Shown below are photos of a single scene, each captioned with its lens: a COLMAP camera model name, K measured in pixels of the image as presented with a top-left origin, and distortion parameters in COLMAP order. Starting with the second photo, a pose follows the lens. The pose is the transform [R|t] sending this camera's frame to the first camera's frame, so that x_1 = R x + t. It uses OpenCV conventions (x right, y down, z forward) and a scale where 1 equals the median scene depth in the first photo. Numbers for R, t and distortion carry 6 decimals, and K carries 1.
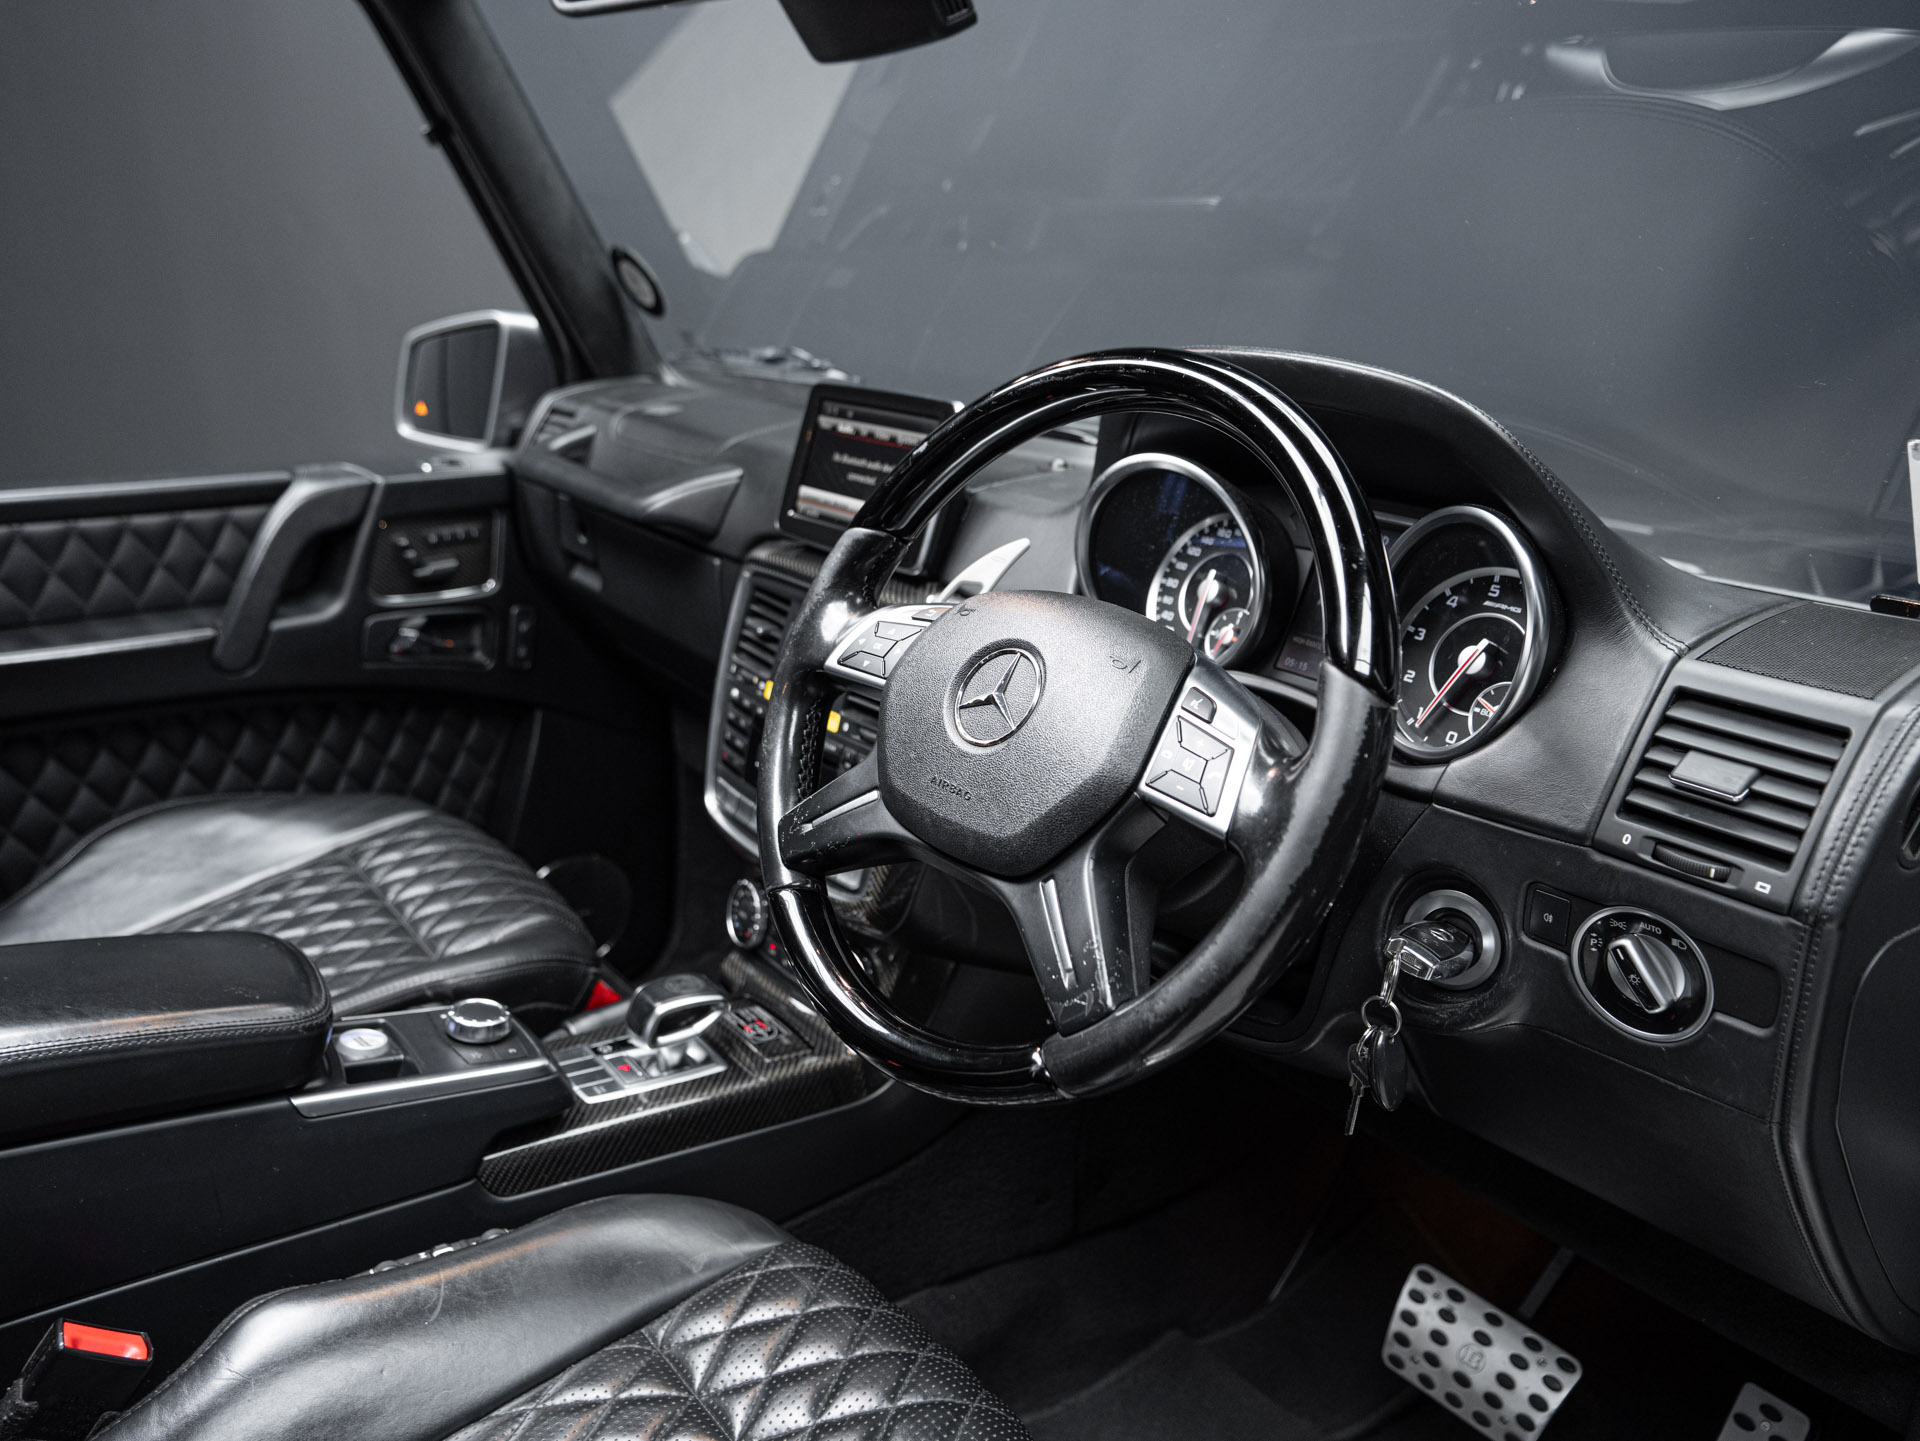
lens RADIAL K [[1454.6, 0, 970.4], [0, 1454.6, 717.0], [0, 0, 1]] dist [-0.028807, 0.071322]
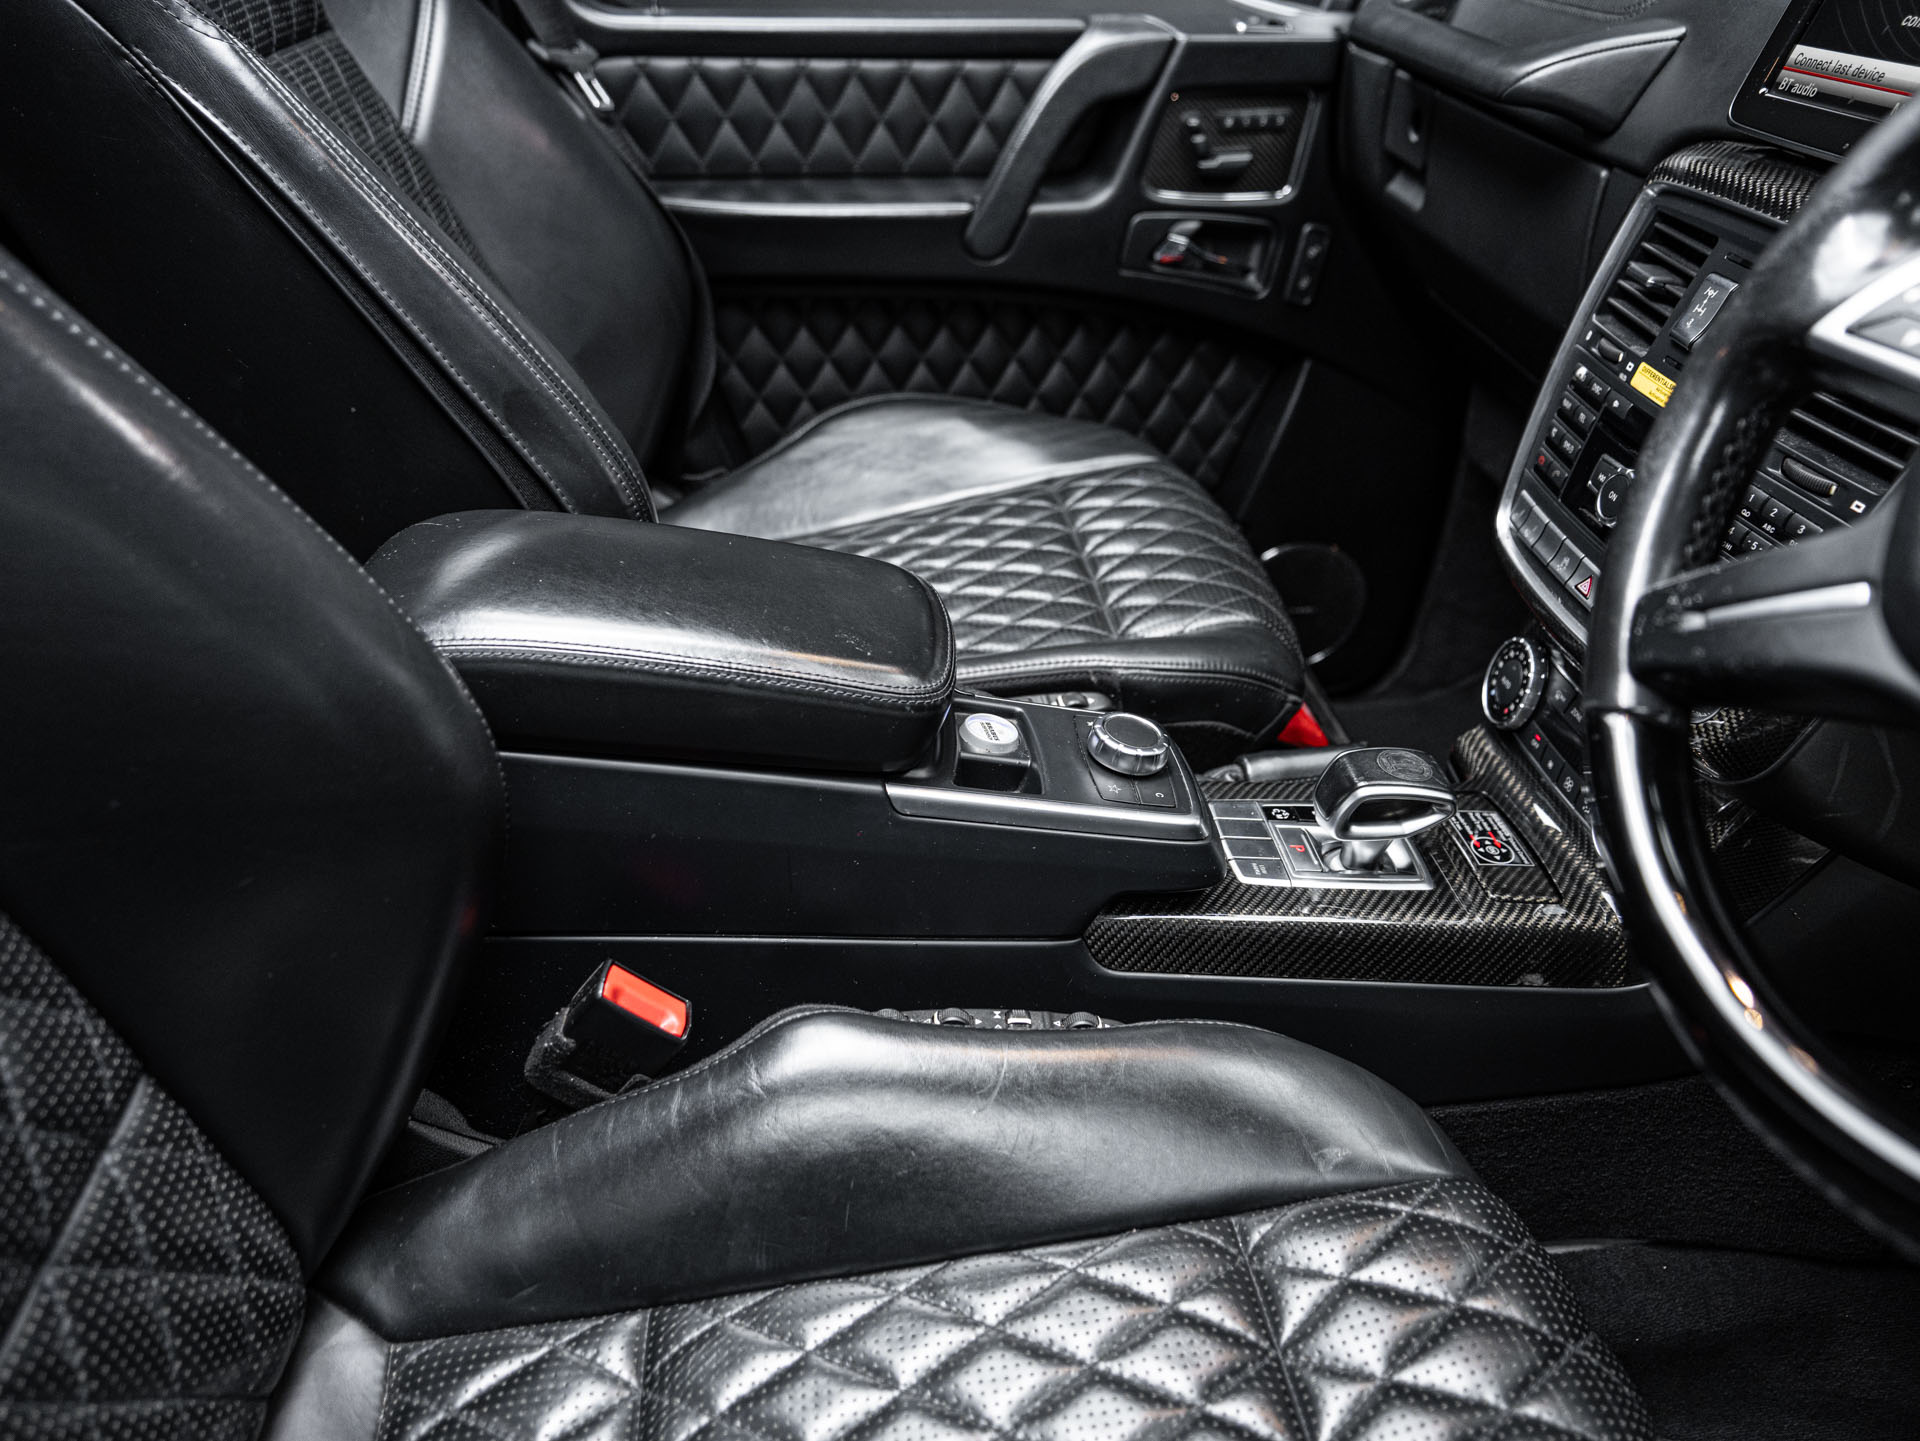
lens RADIAL K [[1454.6, 0, 949.4], [0, 1454.6, 719.8], [0, 0, 1]] dist [-0.028807, 0.071322]
pose [[0.848458, 0.272481, -0.453732, -0.058895], [-0.163735, 0.950370, 0.264550, 0.007037], [0.503298, -0.150168, 0.850965, 0.239457]]
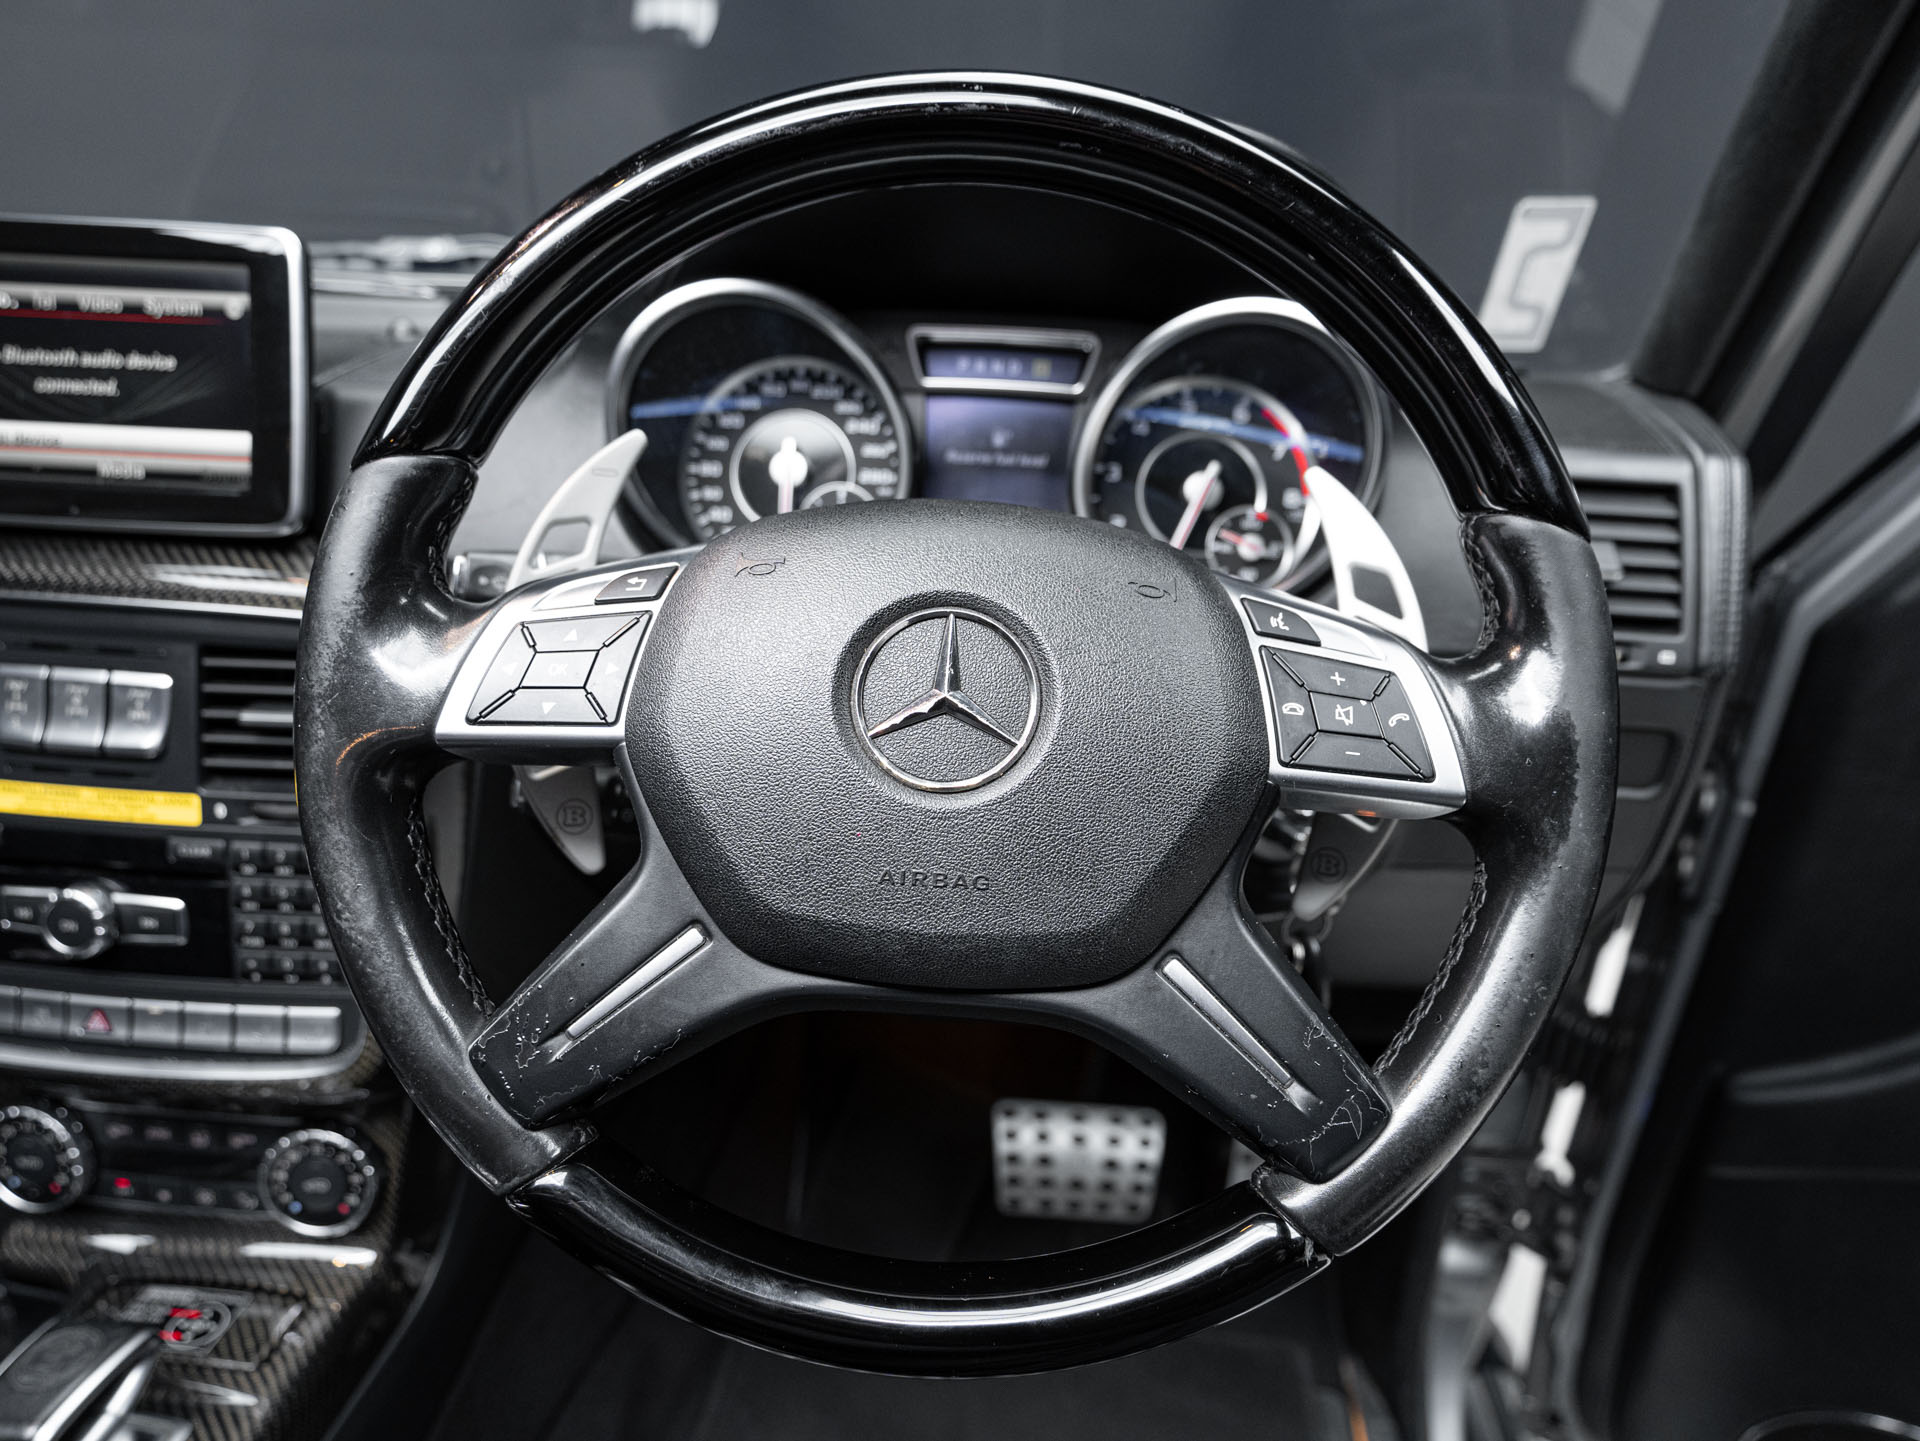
lens RADIAL K [[1214.2, 0, 964.1], [0, 1214.2, 707.9], [0, 0, 1]] dist [-0.036527, 0.016321]
pose [[0.670229, -0.301166, 0.678300, -0.176484], [0.210751, 0.953571, 0.215143, -0.065430], [-0.711601, -0.001243, 0.702582, 0.389895]]
